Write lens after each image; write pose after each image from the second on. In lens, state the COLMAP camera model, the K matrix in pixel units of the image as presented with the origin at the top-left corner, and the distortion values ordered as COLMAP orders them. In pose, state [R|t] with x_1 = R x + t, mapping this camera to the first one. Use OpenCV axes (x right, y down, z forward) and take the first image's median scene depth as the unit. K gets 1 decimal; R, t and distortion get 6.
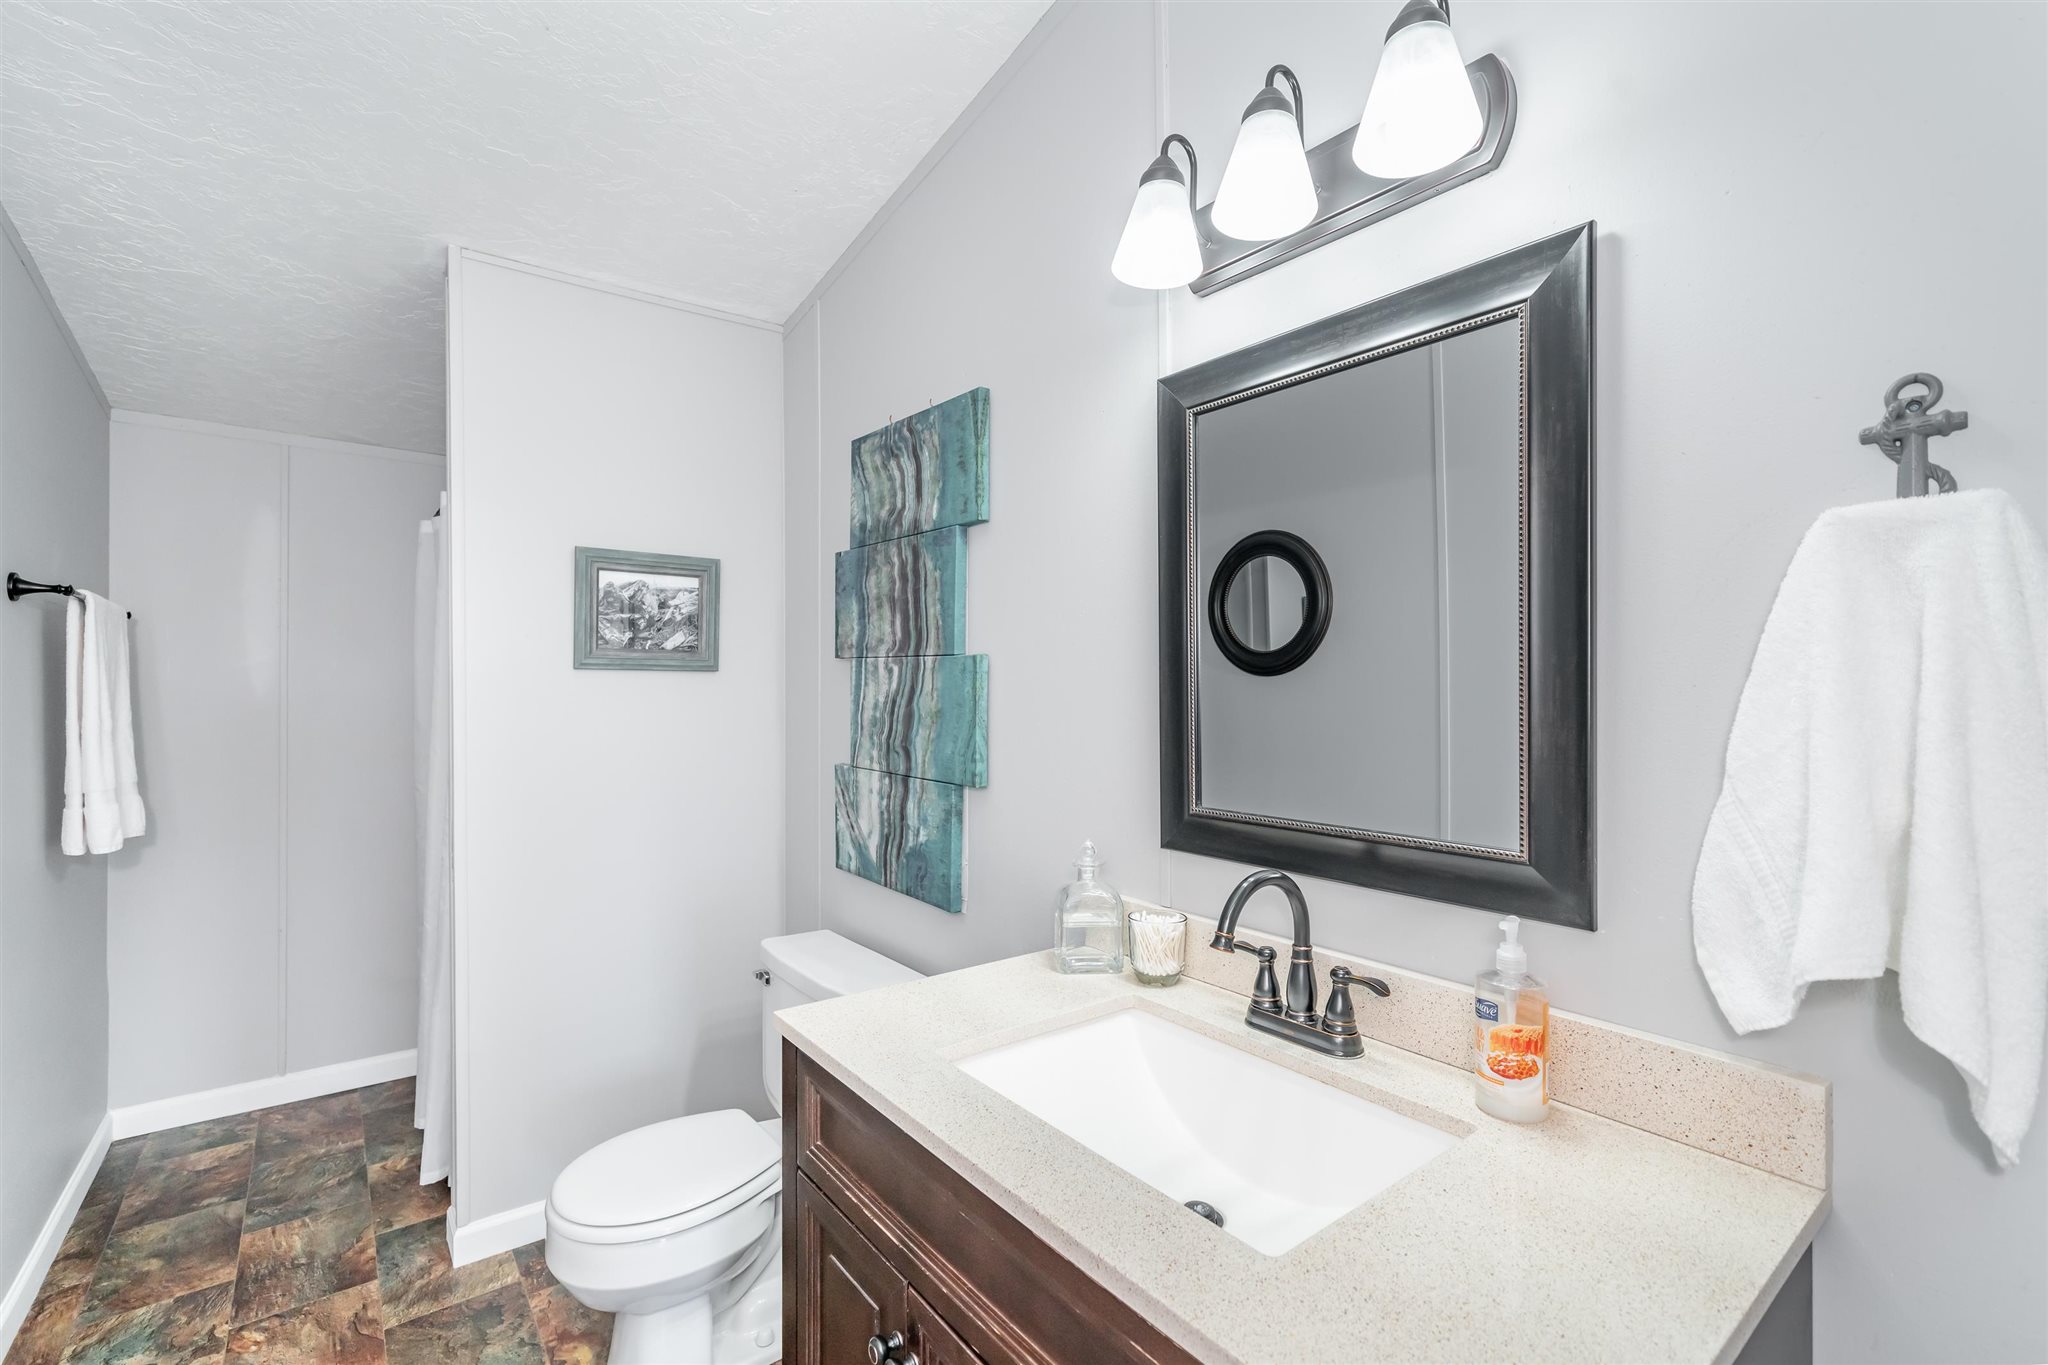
lens RADIAL K [[903.2, 0, 1024.7], [0, 903.2, 685.3], [0, 0, 1]] dist [-0.012541, 0.004286]
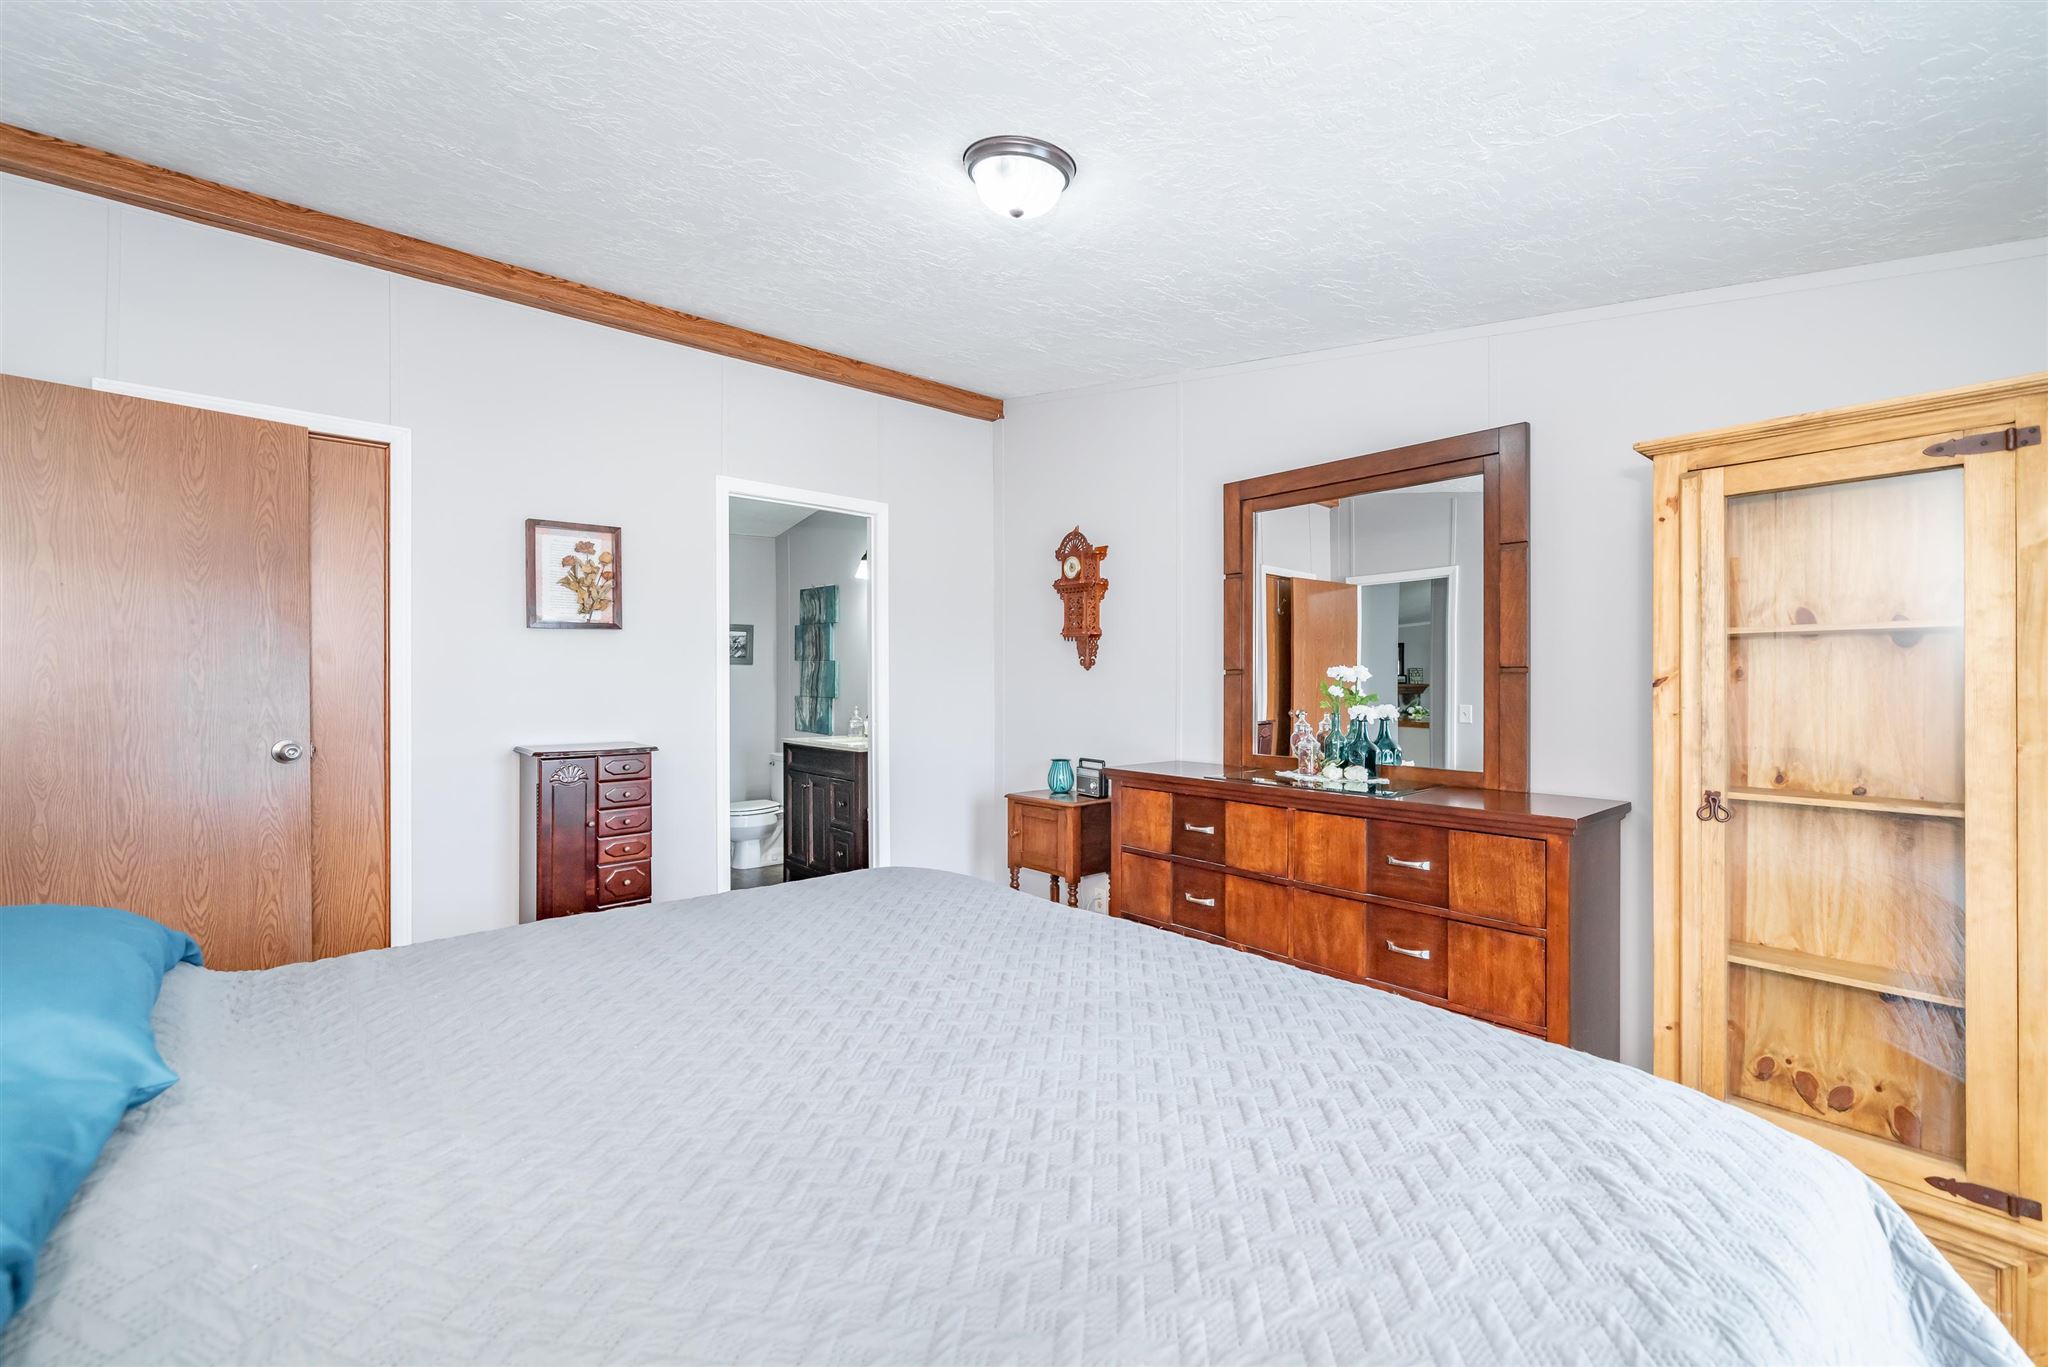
lens RADIAL K [[843.4, 0, 1025.3], [0, 843.4, 681.0], [0, 0, 1]] dist [-0.001953, -0.000029]
pose [[0.999061, -0.000800, 0.043327, 0.491393], [0.000536, 0.999981, 0.006109, 0.024152], [-0.043331, -0.006080, 0.999042, -2.079827]]
